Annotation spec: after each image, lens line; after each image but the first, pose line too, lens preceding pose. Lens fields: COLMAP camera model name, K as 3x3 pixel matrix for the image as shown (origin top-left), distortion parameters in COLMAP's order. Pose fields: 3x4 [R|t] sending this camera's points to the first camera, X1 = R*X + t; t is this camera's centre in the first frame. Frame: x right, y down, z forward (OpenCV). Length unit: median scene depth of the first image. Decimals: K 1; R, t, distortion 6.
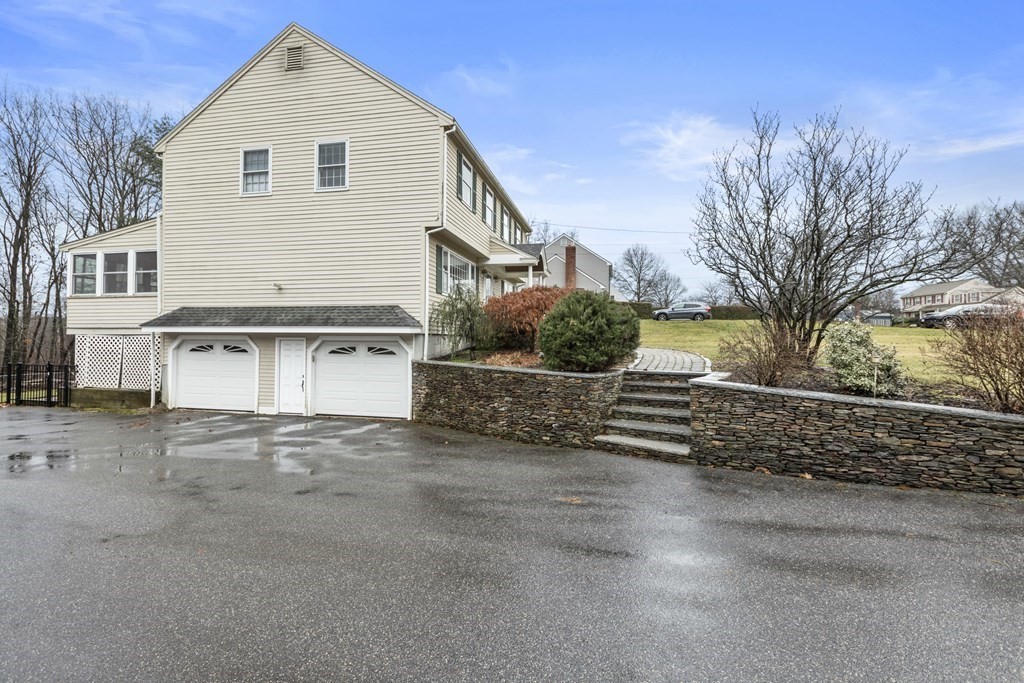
lens RADIAL K [[464.1, 0, 511.0], [0, 464.1, 338.3], [0, 0, 1]] dist [-0.003175, 0.002652]
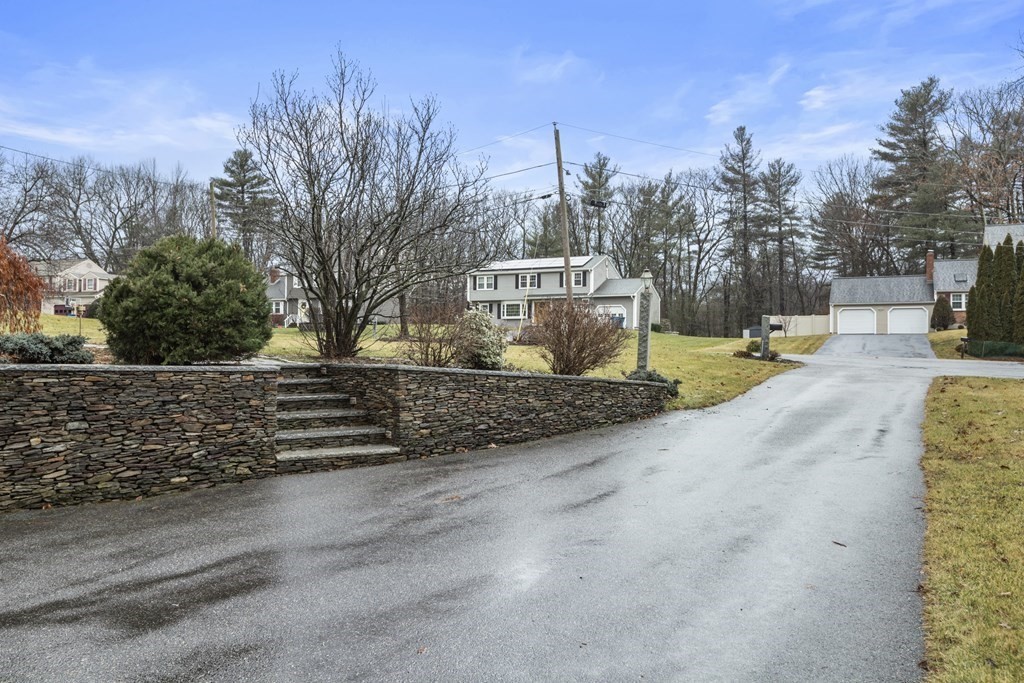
lens RADIAL K [[847.3, 0, 512.9], [0, 847.3, 342.8], [0, 0, 1]] dist [-0.011366, -0.006562]
pose [[0.209326, 0.009471, 0.977800, -0.342350], [-0.008510, 0.999933, -0.007864, 0.017832], [-0.977809, -0.006675, 0.209393, 0.139475]]
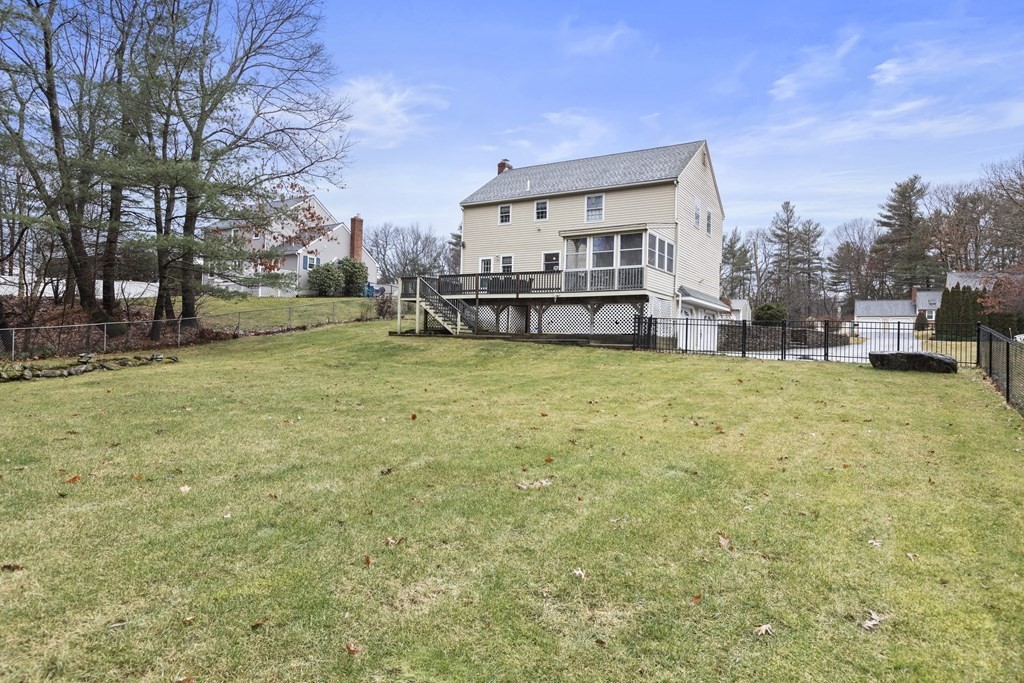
lens RADIAL K [[657.6, 0, 511.8], [0, 657.6, 344.4], [0, 0, 1]] dist [0.001745, 0.000891]
pose [[0.285512, 0.008186, 0.958340, -3.204948], [-0.025366, 0.999678, -0.000982, 0.159608], [-0.958039, -0.024029, 0.285628, 0.961833]]
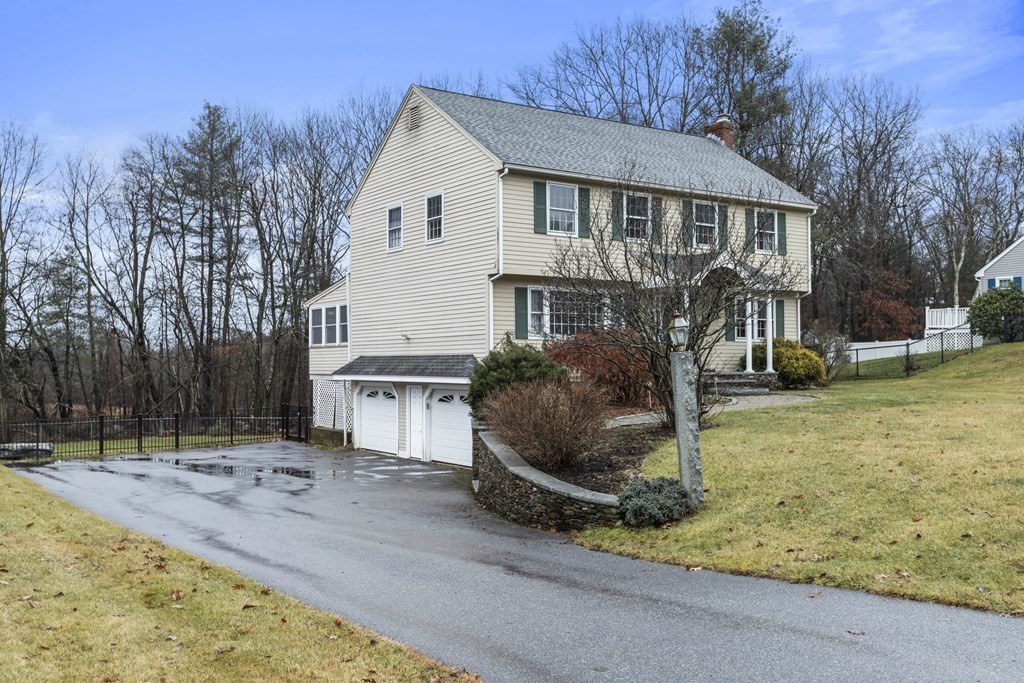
lens RADIAL K [[994.0, 0, 514.9], [0, 994.0, 341.3], [0, 0, 1]] dist [-0.026162, 0.000000]
pose [[0.710792, -0.024035, -0.702992, 1.284001], [0.018642, 0.999709, -0.015332, -0.063915], [0.703155, -0.002207, 0.711033, -0.438743]]
